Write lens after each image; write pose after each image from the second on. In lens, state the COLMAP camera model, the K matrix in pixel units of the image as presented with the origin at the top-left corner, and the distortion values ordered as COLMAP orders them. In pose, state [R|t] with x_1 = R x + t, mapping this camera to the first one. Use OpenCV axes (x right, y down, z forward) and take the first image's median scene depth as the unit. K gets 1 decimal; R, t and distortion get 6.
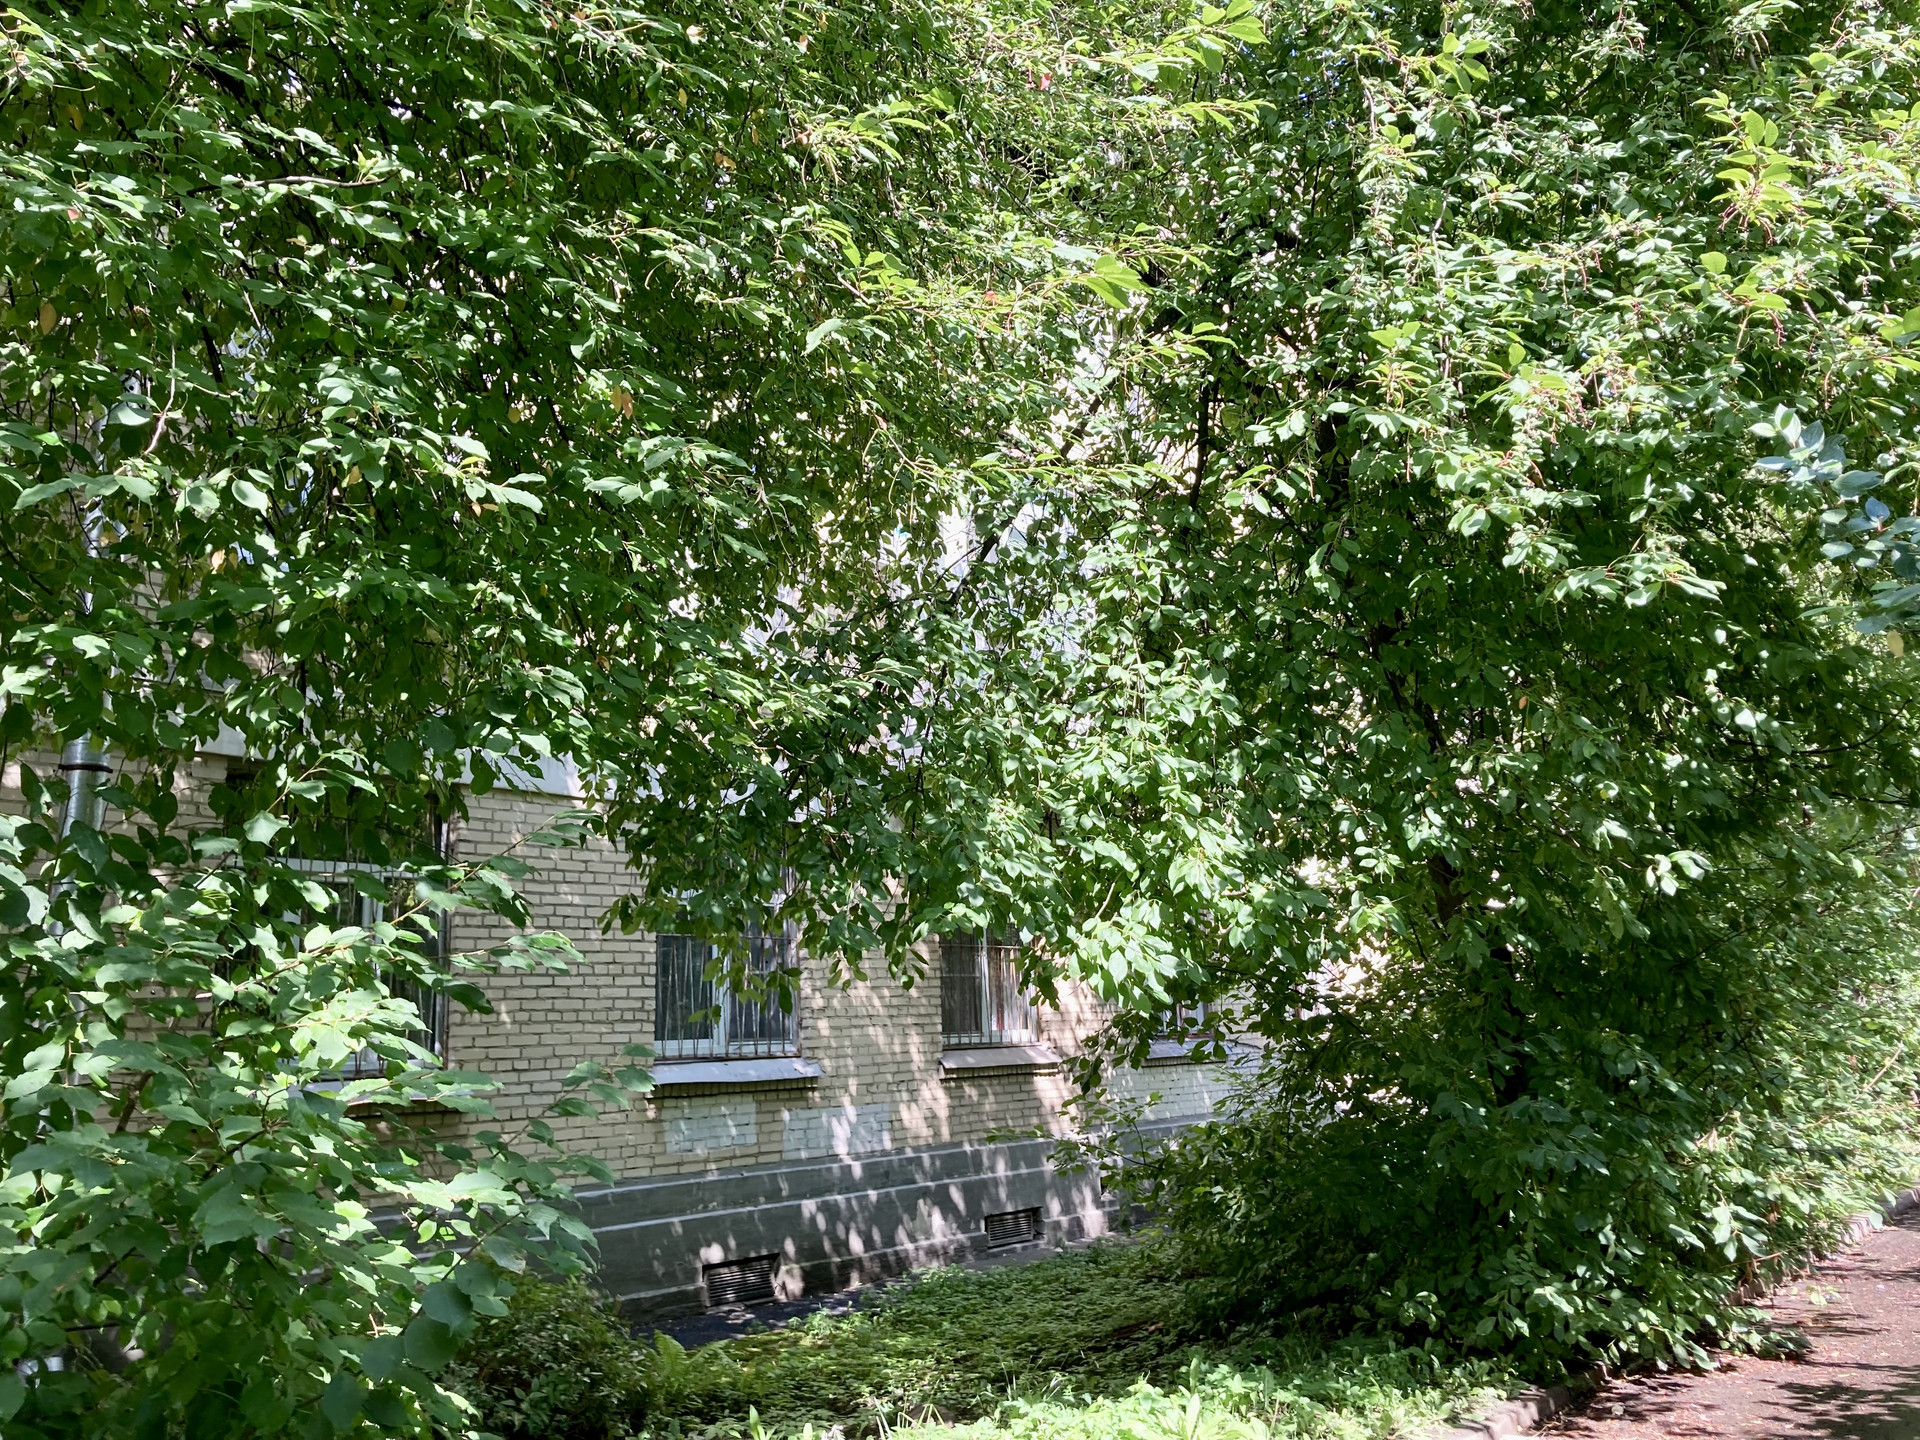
lens RADIAL K [[1563.6, 0, 978.9], [0, 1563.6, 714.0], [0, 0, 1]] dist [0.017944, -0.015943]
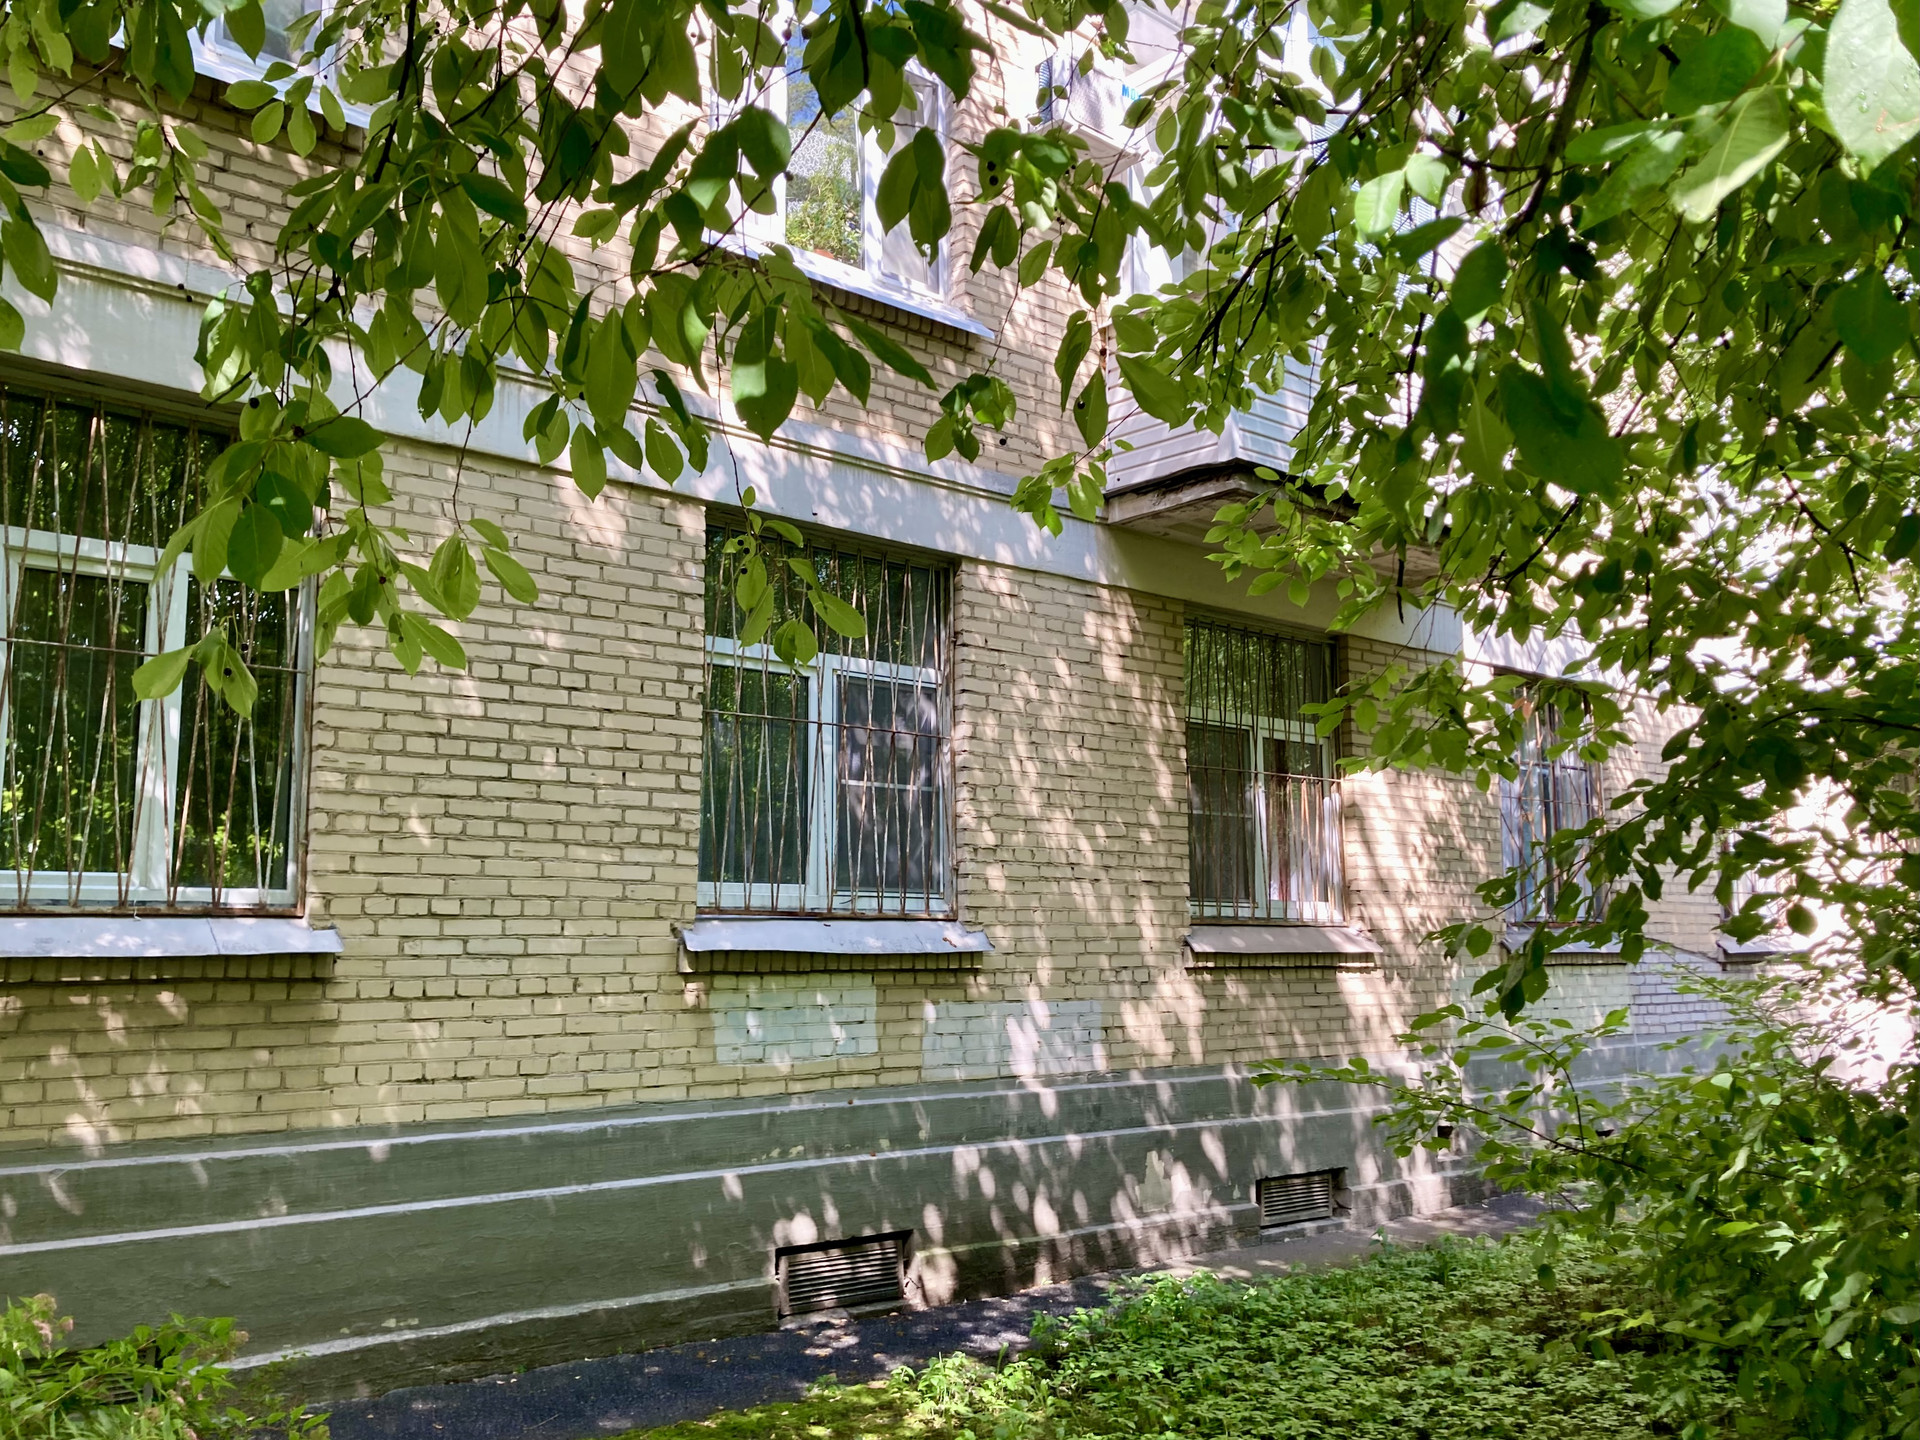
lens RADIAL K [[1563.6, 0, 939.1], [0, 1563.6, 708.9], [0, 0, 1]] dist [0.017944, -0.015943]
pose [[0.977950, 0.007200, -0.208714, 0.009729], [0.005189, 0.998259, 0.058752, 0.096365], [0.208773, -0.058540, 0.976210, 0.387656]]
